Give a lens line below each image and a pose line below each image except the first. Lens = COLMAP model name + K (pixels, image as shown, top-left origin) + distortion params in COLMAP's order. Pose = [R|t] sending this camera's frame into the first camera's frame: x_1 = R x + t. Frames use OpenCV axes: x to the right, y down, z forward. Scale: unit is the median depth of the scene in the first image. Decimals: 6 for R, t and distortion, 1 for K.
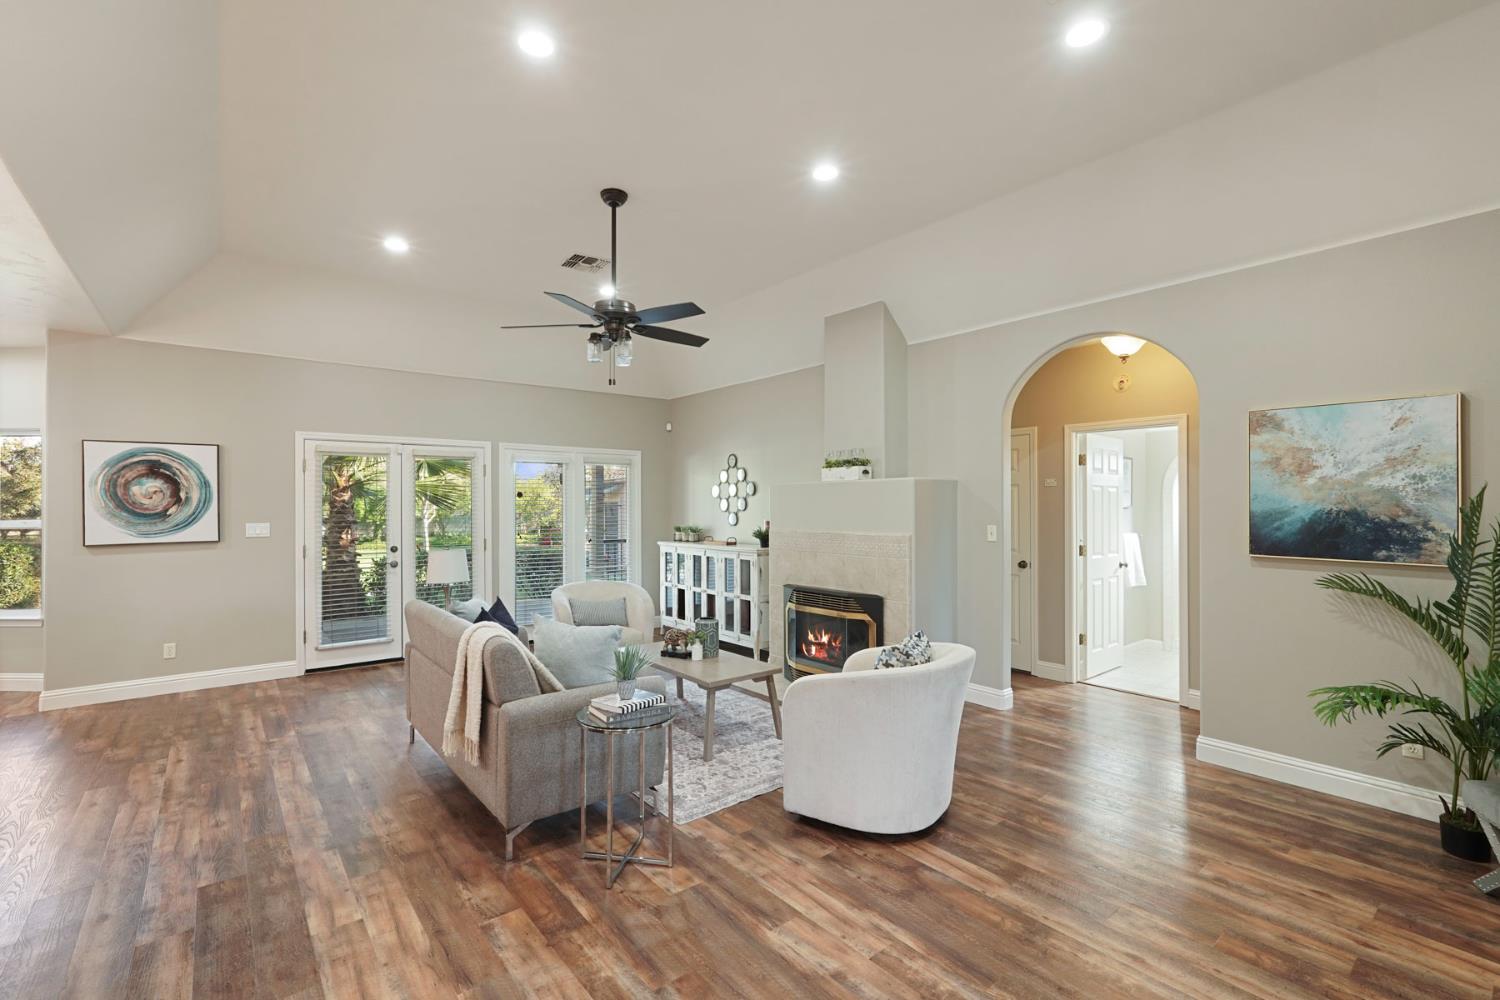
lens RADIAL K [[665.3, 0, 757.8], [0, 665.3, 507.0], [0, 0, 1]] dist [-0.012342, 0.009329]
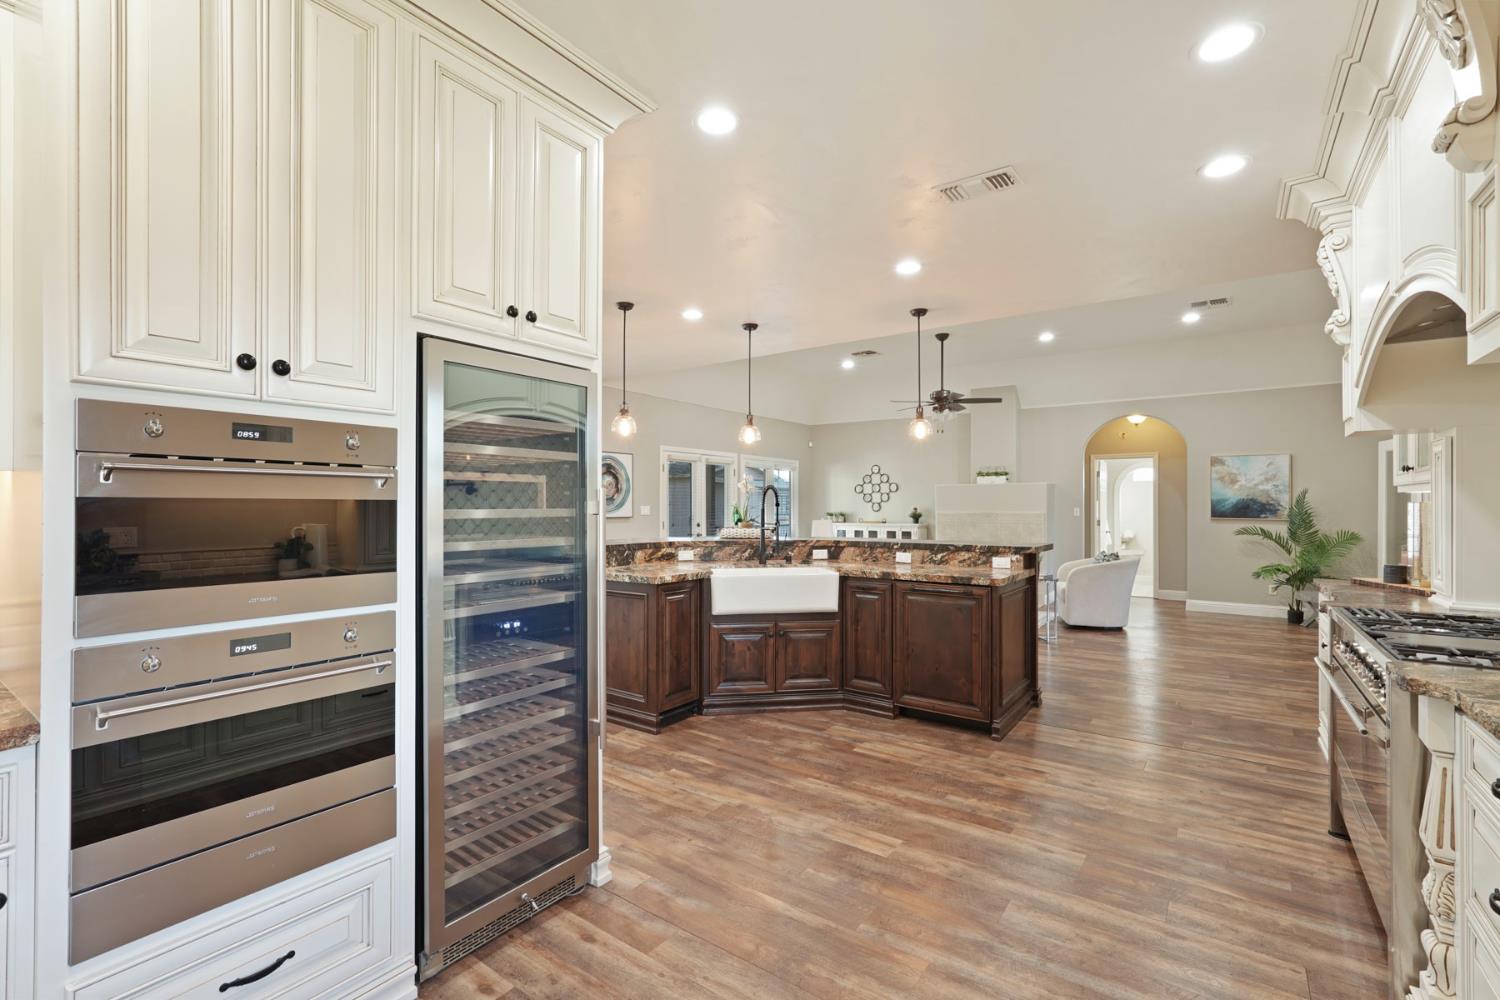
lens RADIAL K [[665.3, 0, 757.8], [0, 665.3, 507.0], [0, 0, 1]] dist [-0.012342, 0.009329]
pose [[0.965211, 0.005126, 0.261421, -1.252450], [-0.004590, 0.999986, -0.002660, 0.041425], [-0.261431, 0.001368, 0.965221, -0.741400]]
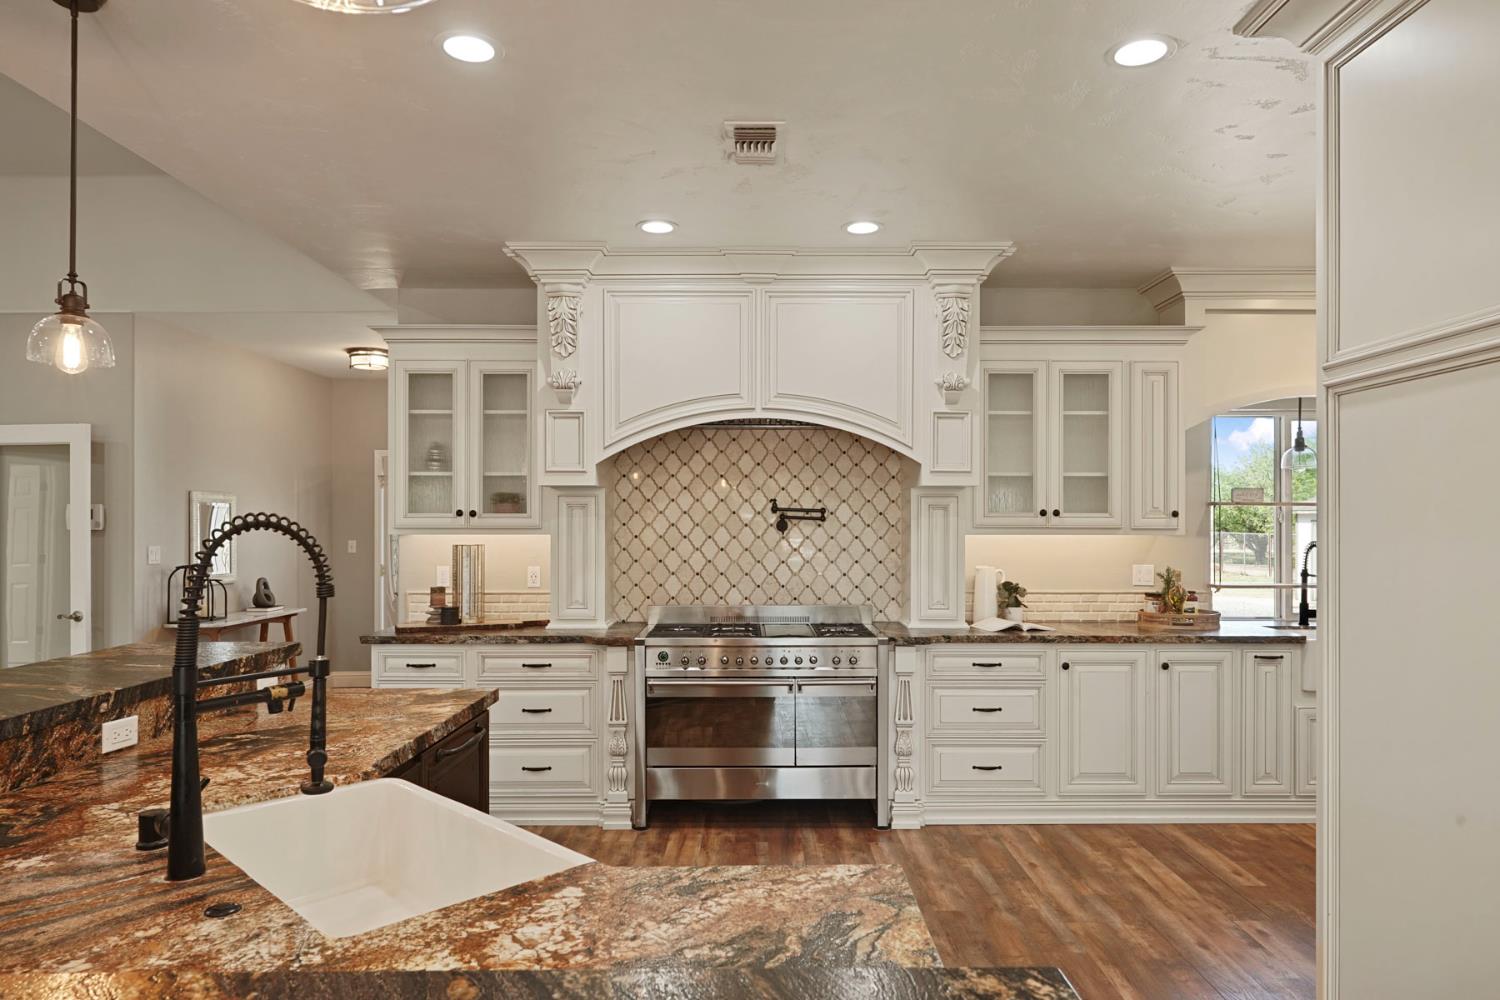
lens RADIAL K [[948.8, 0, 763.9], [0, 948.8, 516.9], [0, 0, 1]] dist [-0.003377, 0.000560]
pose [[-0.777036, 0.008061, 0.629405, -1.340052], [0.003806, 0.999960, -0.008107, 0.004657], [-0.629445, -0.003904, -0.777035, 0.545794]]
